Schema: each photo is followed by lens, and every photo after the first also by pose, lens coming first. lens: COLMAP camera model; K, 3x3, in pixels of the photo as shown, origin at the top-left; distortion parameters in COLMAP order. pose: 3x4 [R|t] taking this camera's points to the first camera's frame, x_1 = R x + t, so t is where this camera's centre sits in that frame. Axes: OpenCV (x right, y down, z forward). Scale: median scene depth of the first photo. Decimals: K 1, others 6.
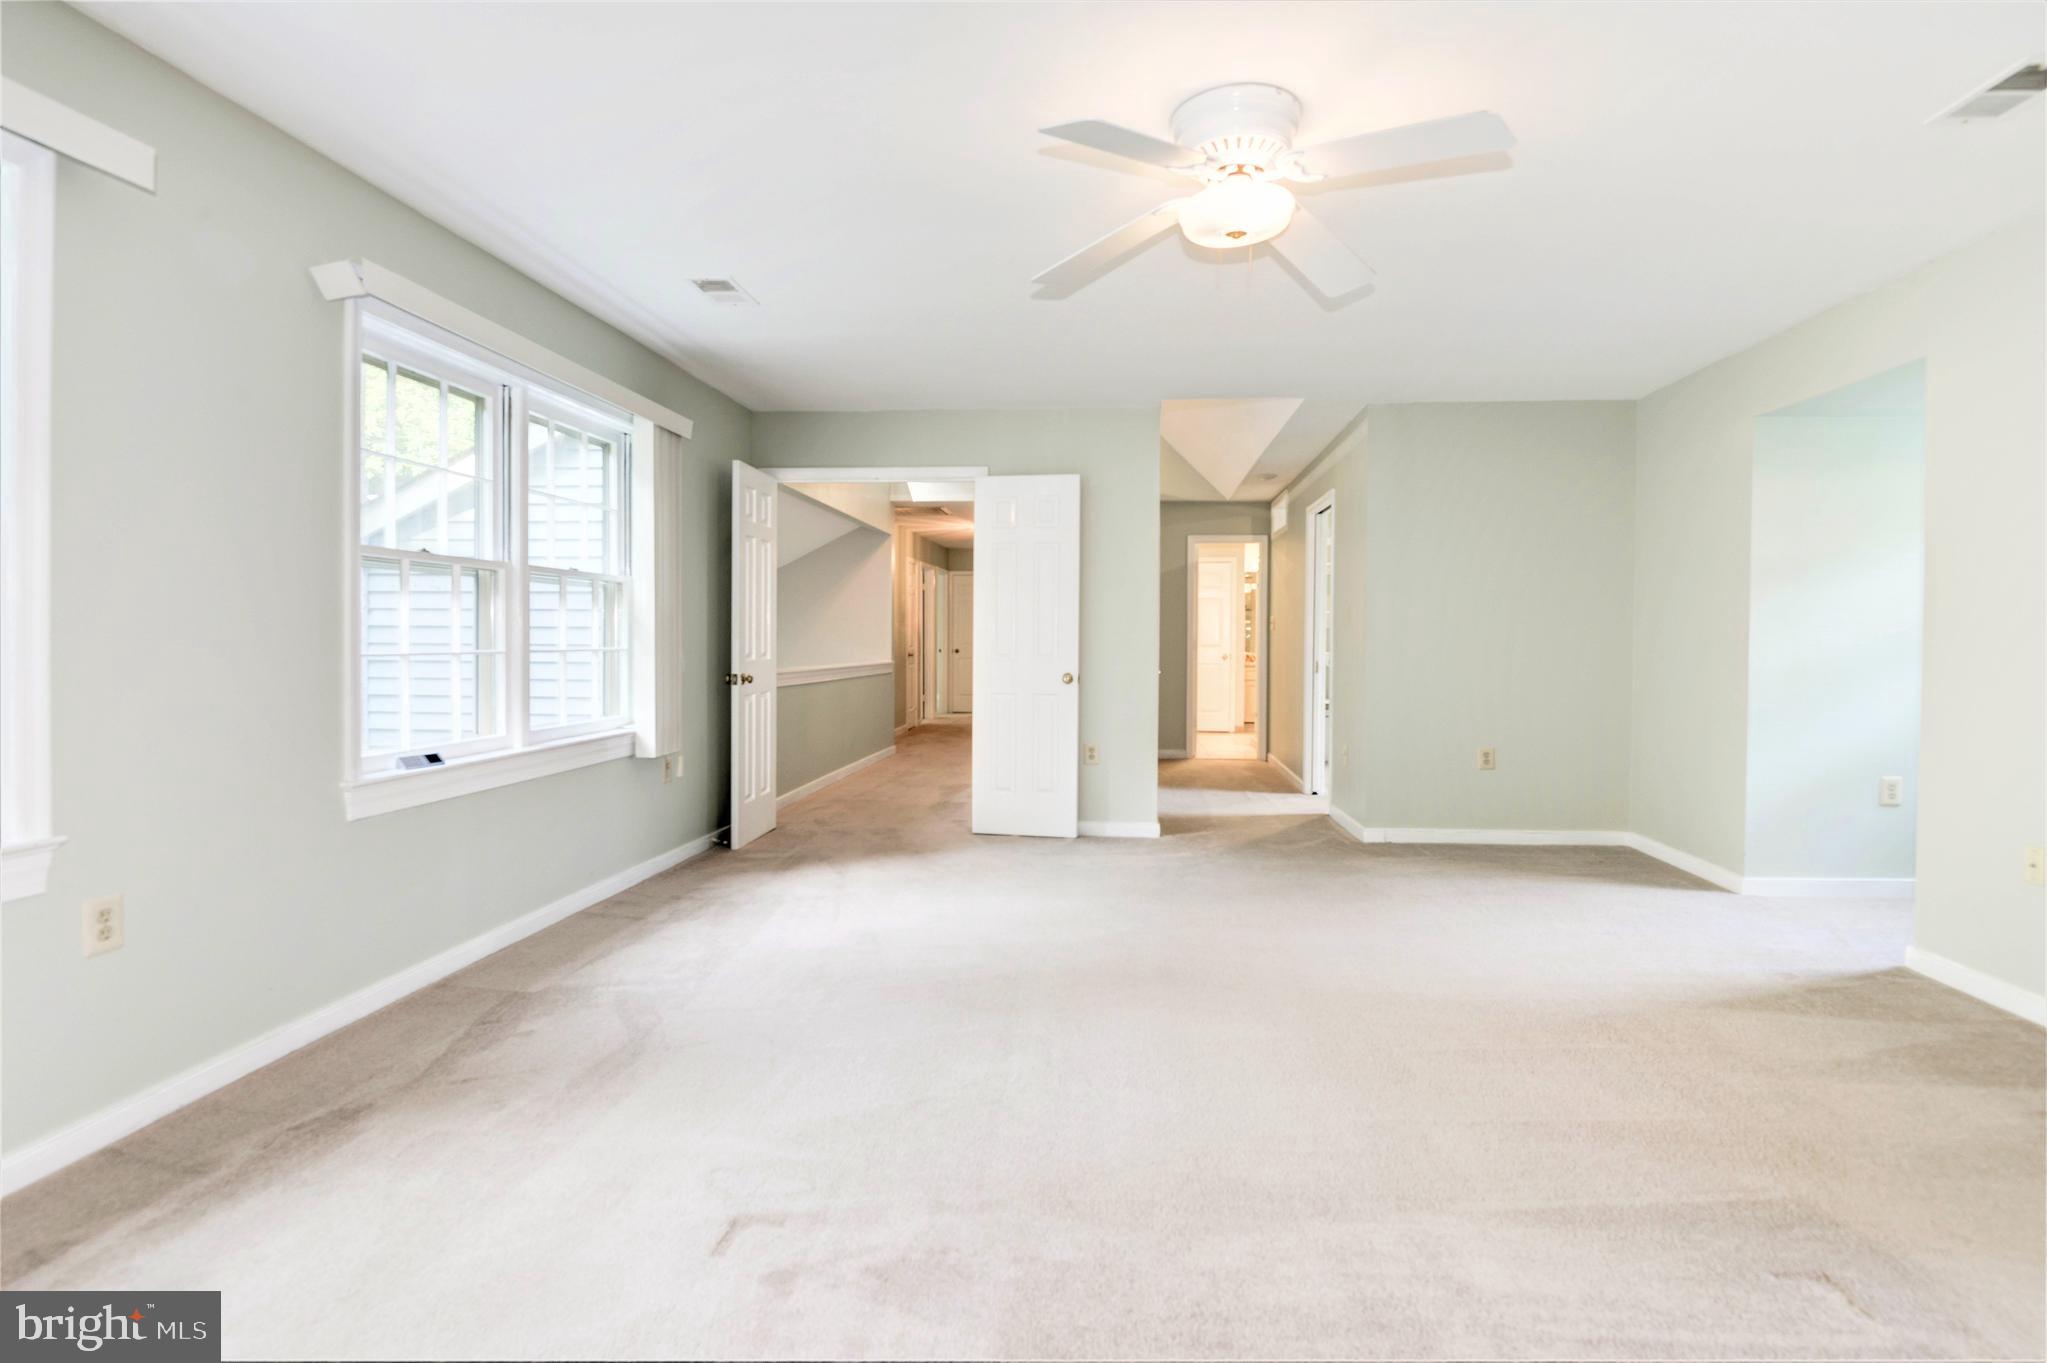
lens RADIAL K [[988.9, 0, 1038.7], [0, 988.9, 660.7], [0, 0, 1]] dist [0.017444, -0.023457]
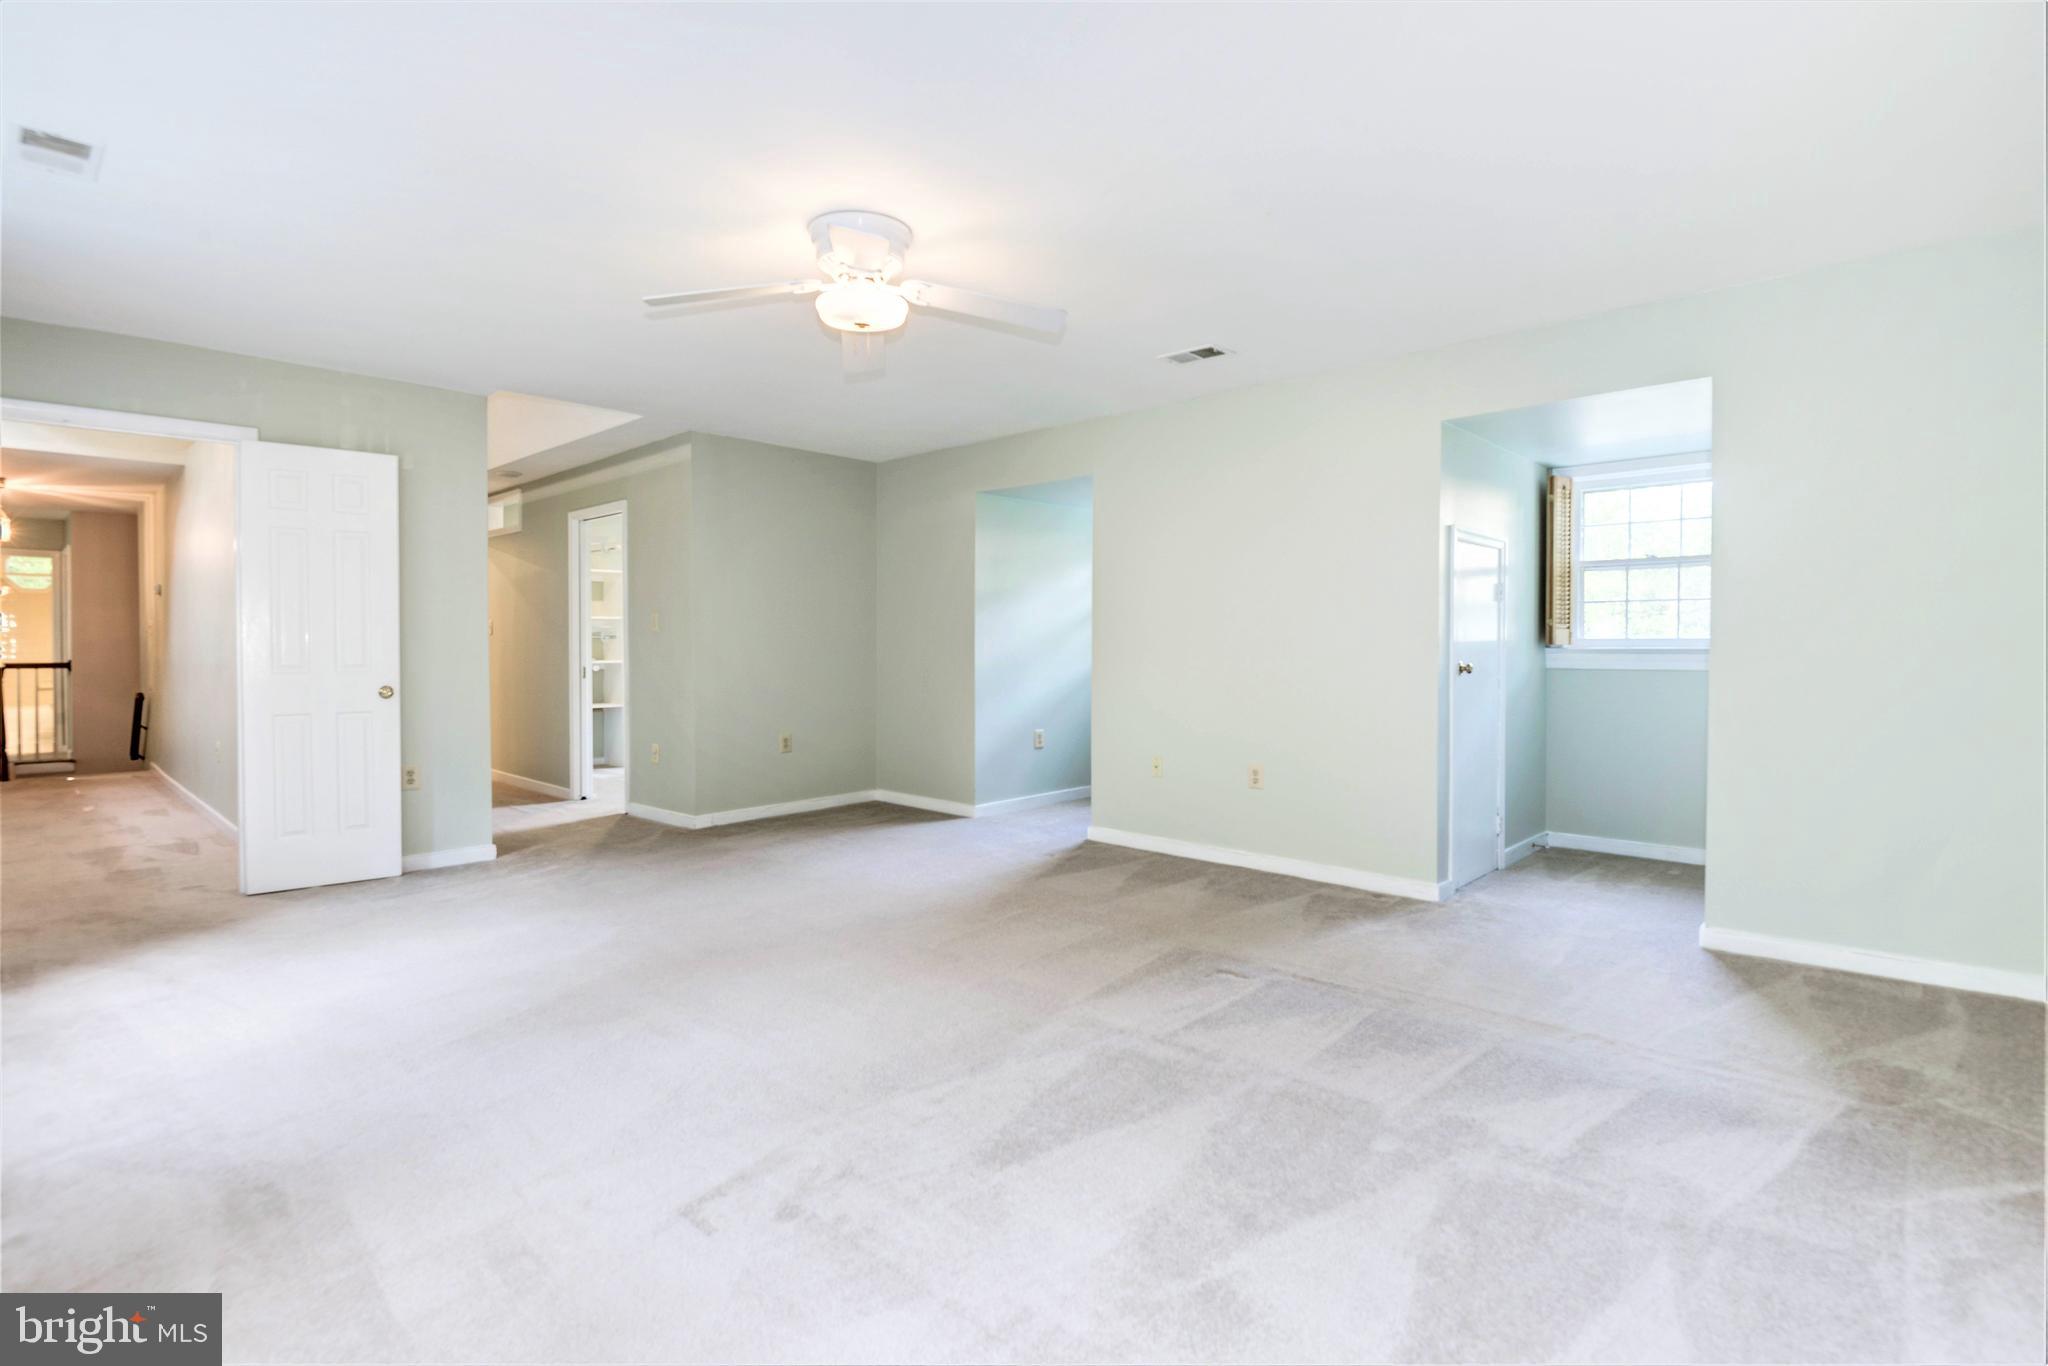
lens RADIAL K [[989.4, 0, 1039.2], [0, 989.4, 662.2], [0, 0, 1]] dist [0.017444, -0.023457]
pose [[0.611322, -0.019820, 0.791134, -0.326406], [0.022610, 0.999716, 0.007575, -0.001853], [-0.791059, 0.013257, 0.611597, 0.025999]]
